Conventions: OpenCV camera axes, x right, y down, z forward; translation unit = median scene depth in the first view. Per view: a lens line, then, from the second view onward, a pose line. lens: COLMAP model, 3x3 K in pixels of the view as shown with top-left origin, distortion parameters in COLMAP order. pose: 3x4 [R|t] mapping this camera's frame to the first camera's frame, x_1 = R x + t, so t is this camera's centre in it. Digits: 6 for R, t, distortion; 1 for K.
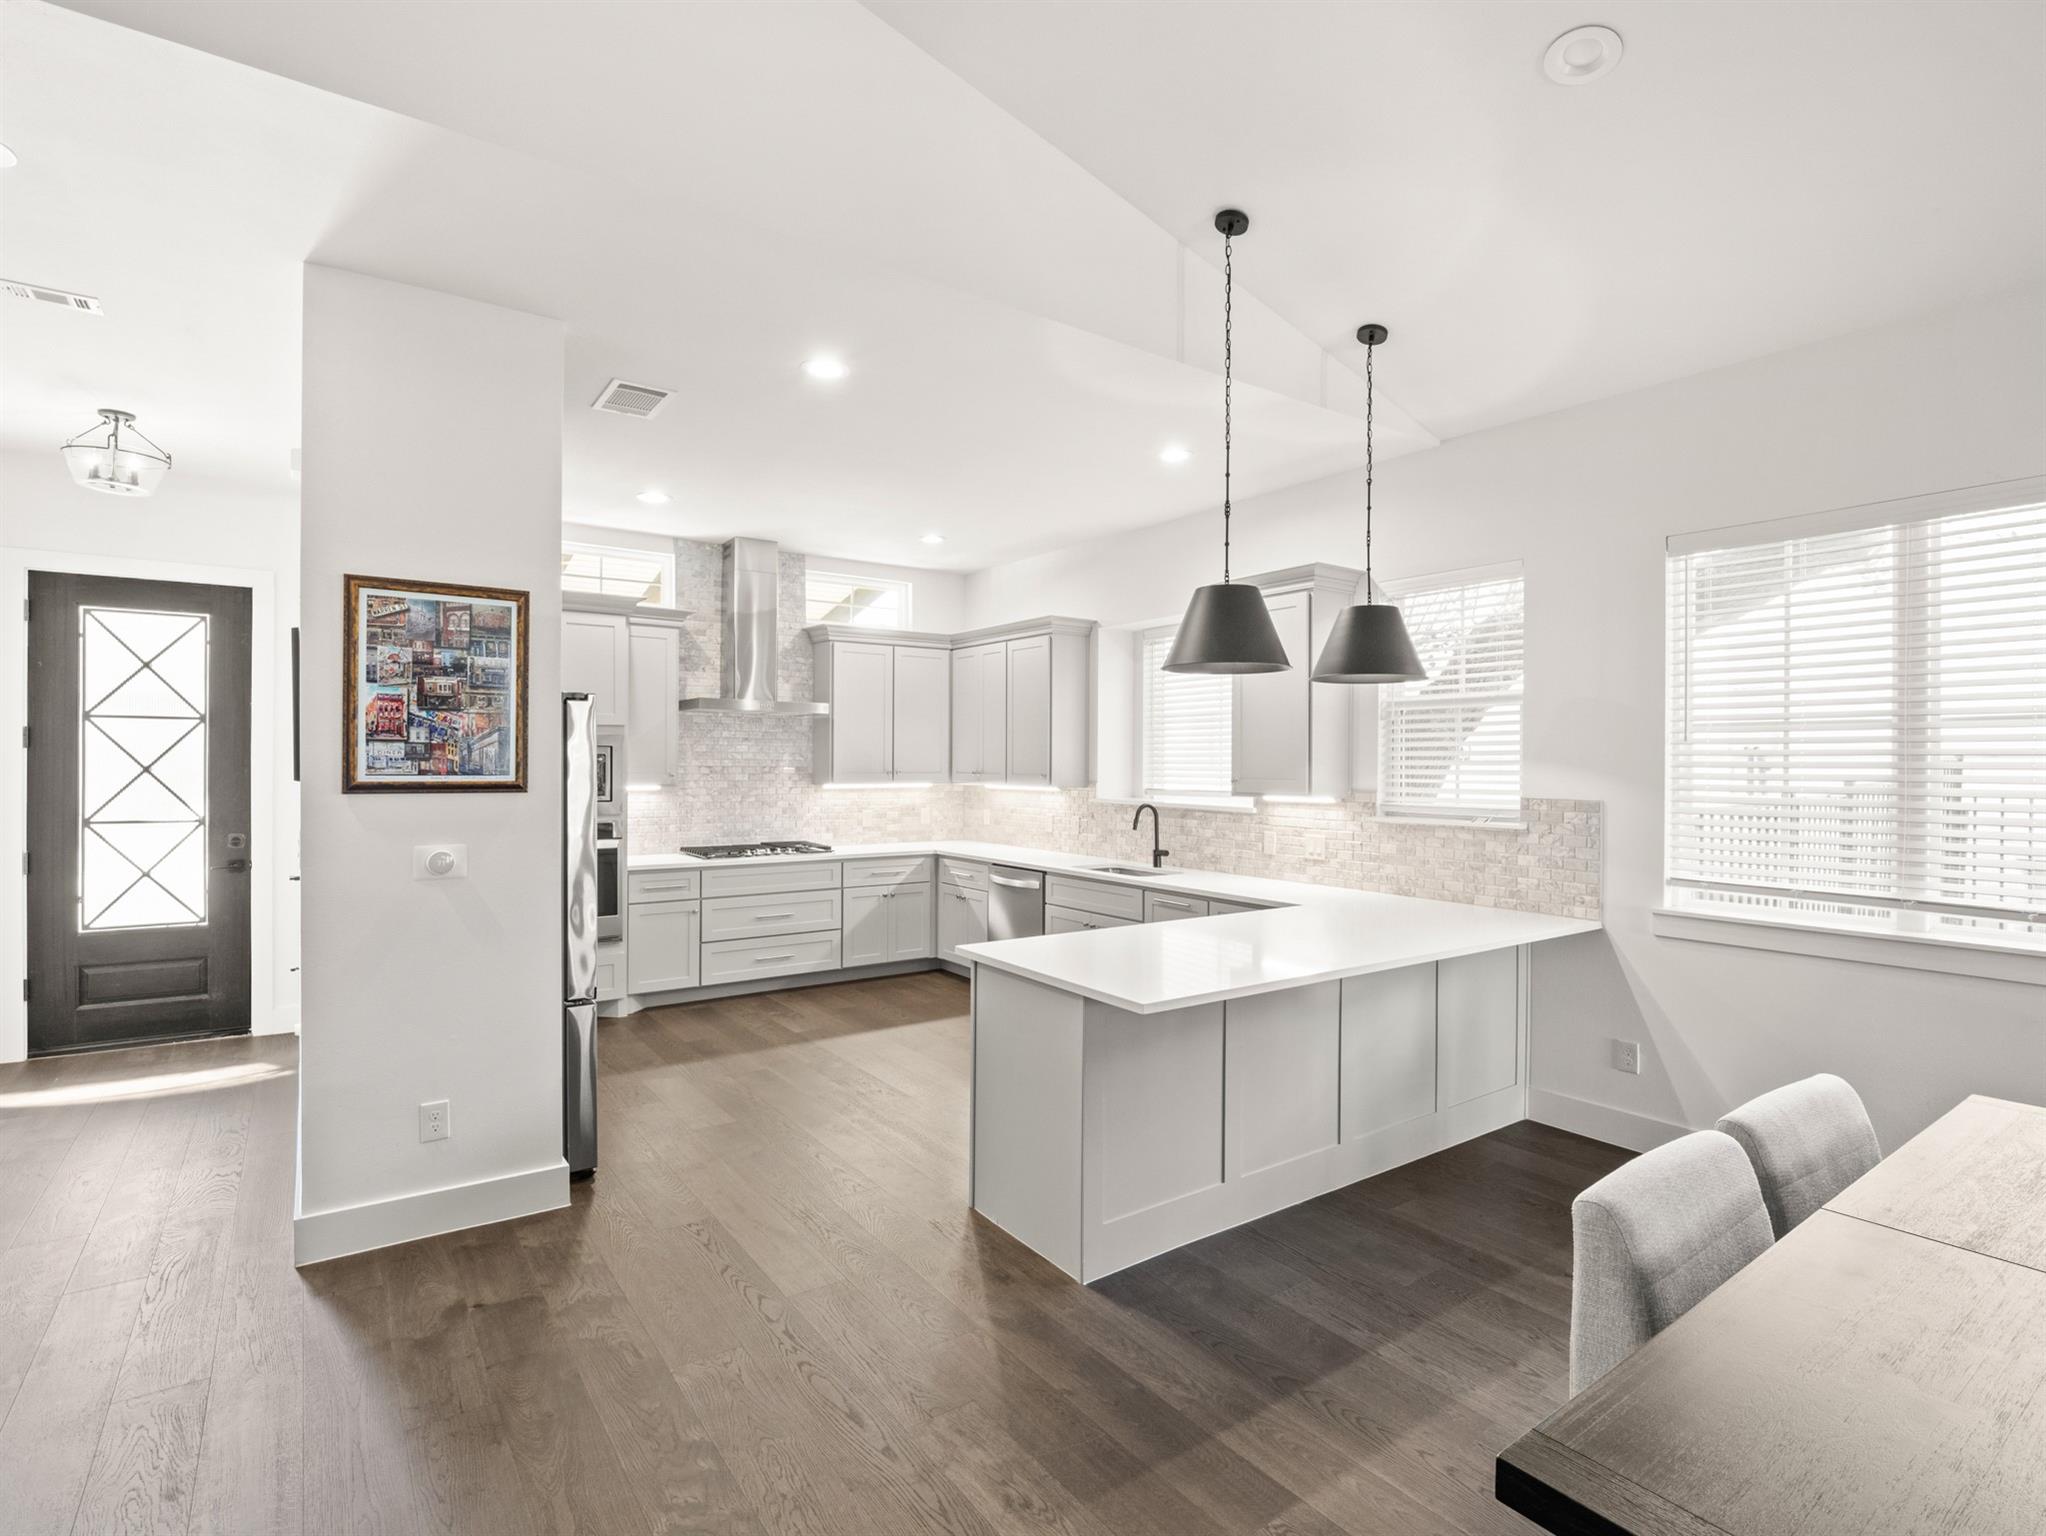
lens RADIAL K [[1005.2, 0, 1025.9], [0, 1005.2, 765.4], [0, 0, 1]] dist [-0.013154, -0.000115]
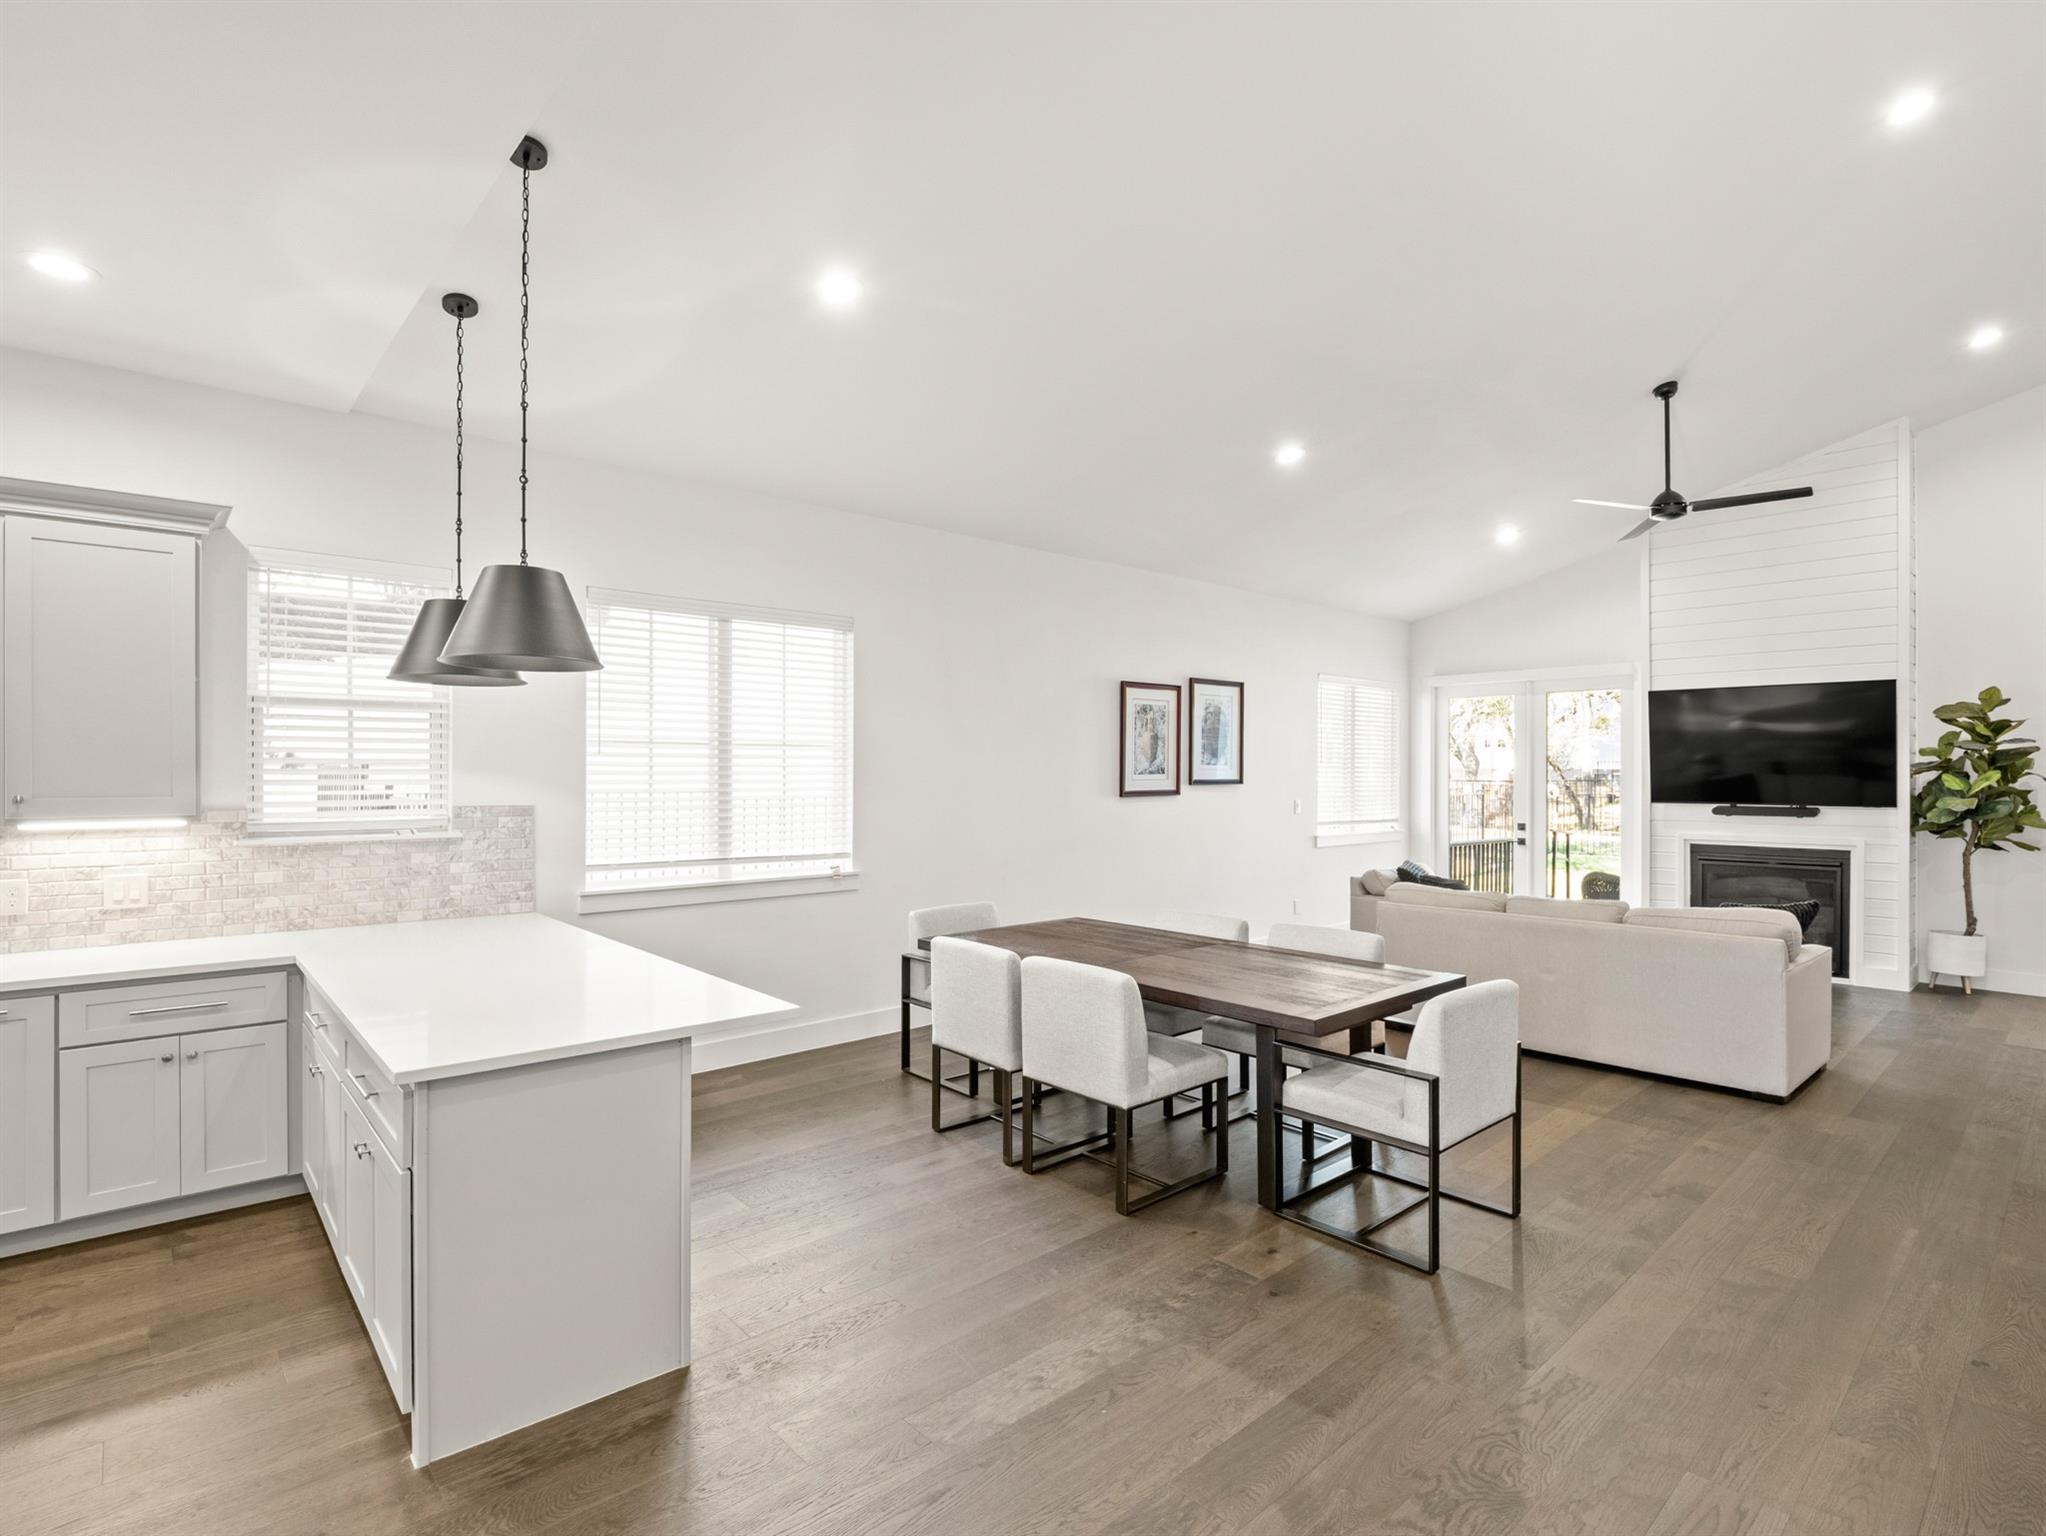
lens RADIAL K [[1005.2, 0, 1025.9], [0, 1005.2, 765.4], [0, 0, 1]] dist [-0.013154, -0.000115]
pose [[-0.109104, 0.003442, 0.994024, -0.547858], [0.003053, 0.999990, -0.003127, -0.003698], [-0.994026, 0.002693, -0.109114, 0.515429]]
